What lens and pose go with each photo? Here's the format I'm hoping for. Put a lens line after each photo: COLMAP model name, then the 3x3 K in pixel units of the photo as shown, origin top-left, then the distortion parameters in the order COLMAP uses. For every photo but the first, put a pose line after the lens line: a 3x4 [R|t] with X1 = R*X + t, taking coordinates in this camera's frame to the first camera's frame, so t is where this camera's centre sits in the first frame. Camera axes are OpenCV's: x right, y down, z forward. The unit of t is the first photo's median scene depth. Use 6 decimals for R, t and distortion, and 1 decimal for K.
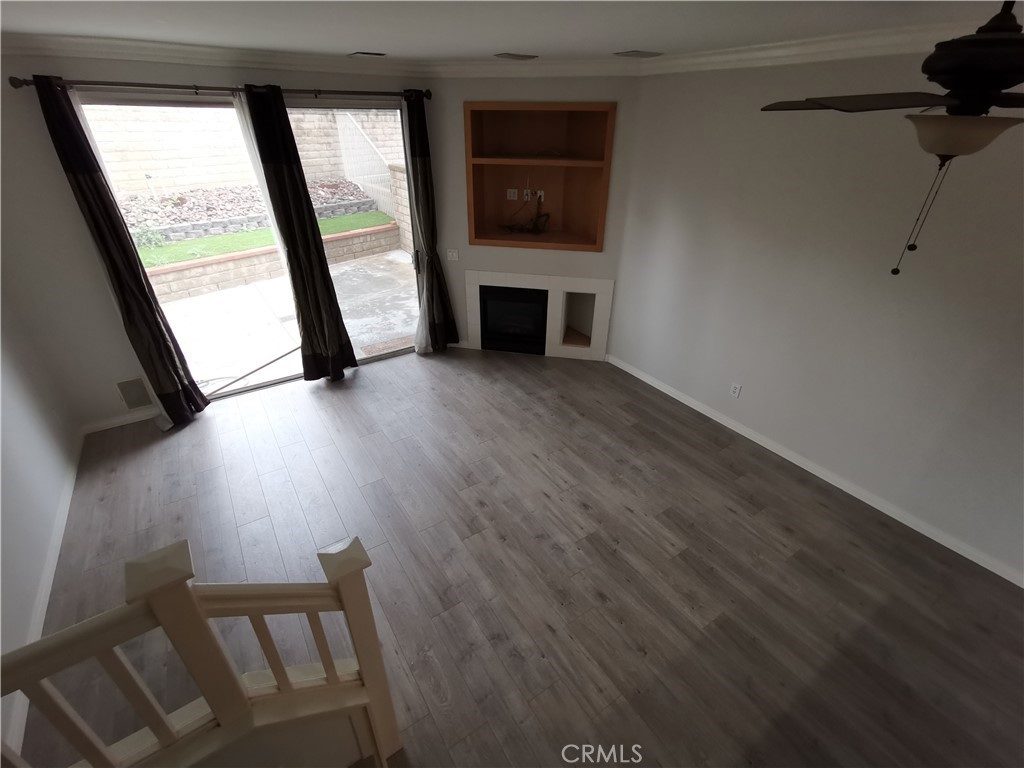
lens RADIAL K [[470.3, 0, 513.1], [0, 470.3, 385.9], [0, 0, 1]] dist [-0.006436, 0.011620]
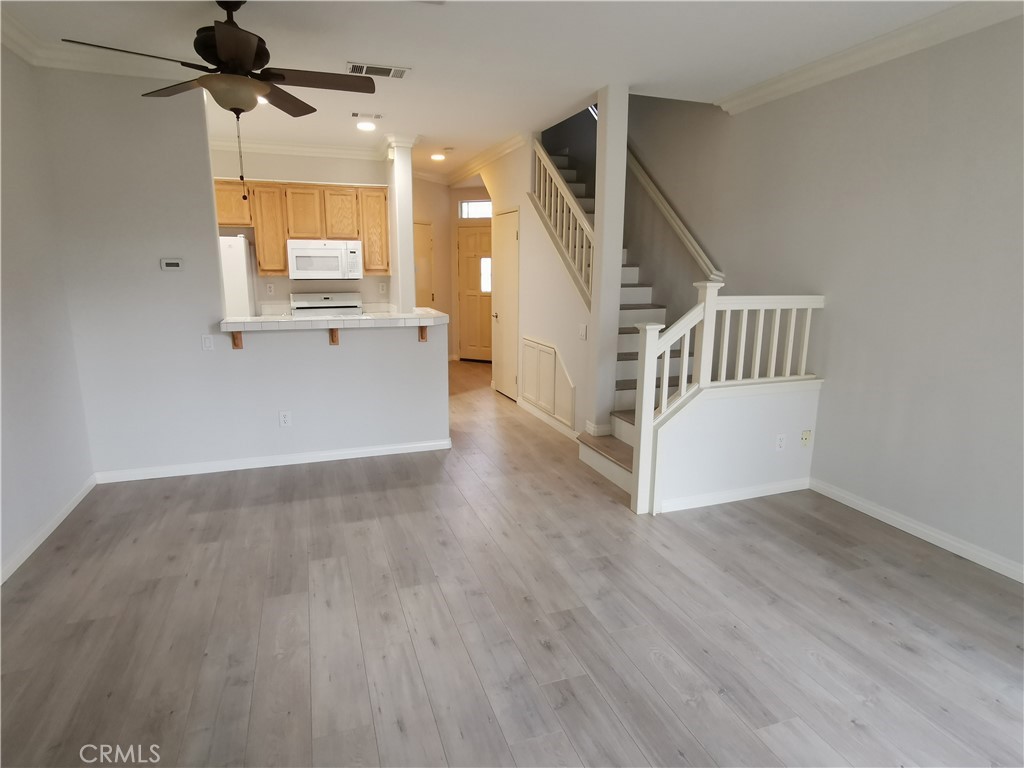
lens RADIAL K [[582.2, 0, 515.2], [0, 582.2, 391.7], [0, 0, 1]] dist [0.000436, 0.002795]
pose [[-0.970774, -0.065684, 0.230833, -0.149821], [0.106665, 0.743519, 0.660154, -0.400636], [-0.214990, 0.665482, -0.714782, 1.139759]]
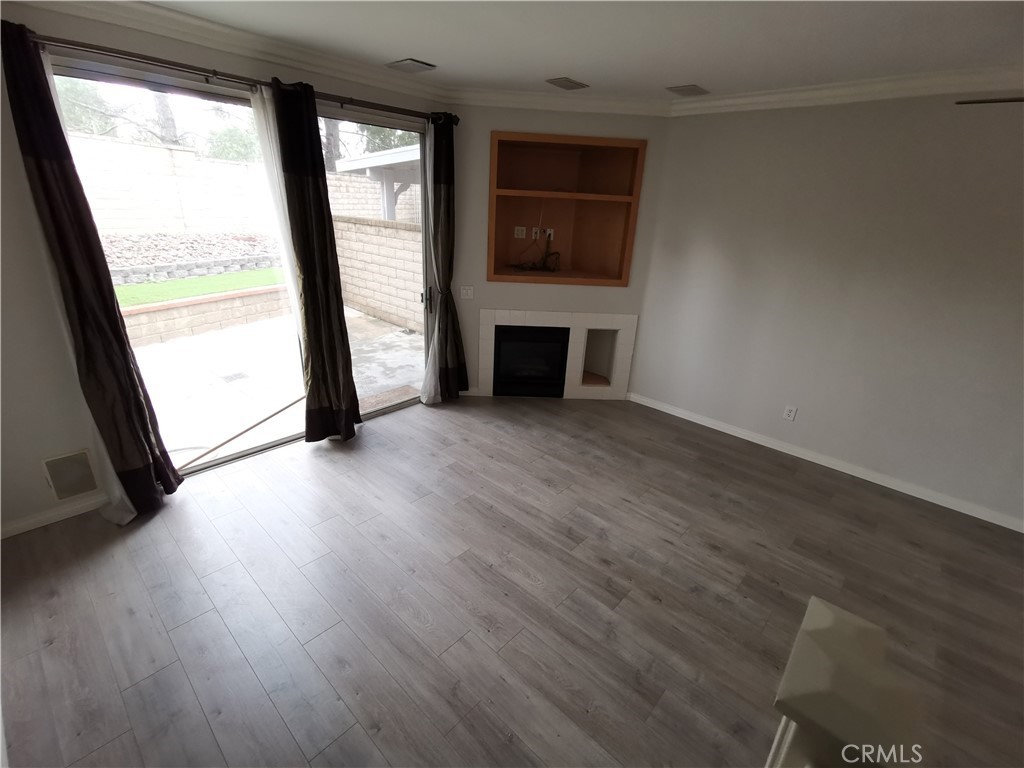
lens RADIAL K [[470.3, 0, 512.5], [0, 470.3, 386.6], [0, 0, 1]] dist [-0.006436, 0.011620]
pose [[0.969824, -0.052271, 0.238139, -0.352896], [0.084553, 0.988238, -0.127425, 0.032418], [-0.228677, 0.143715, 0.962836, 0.171026]]
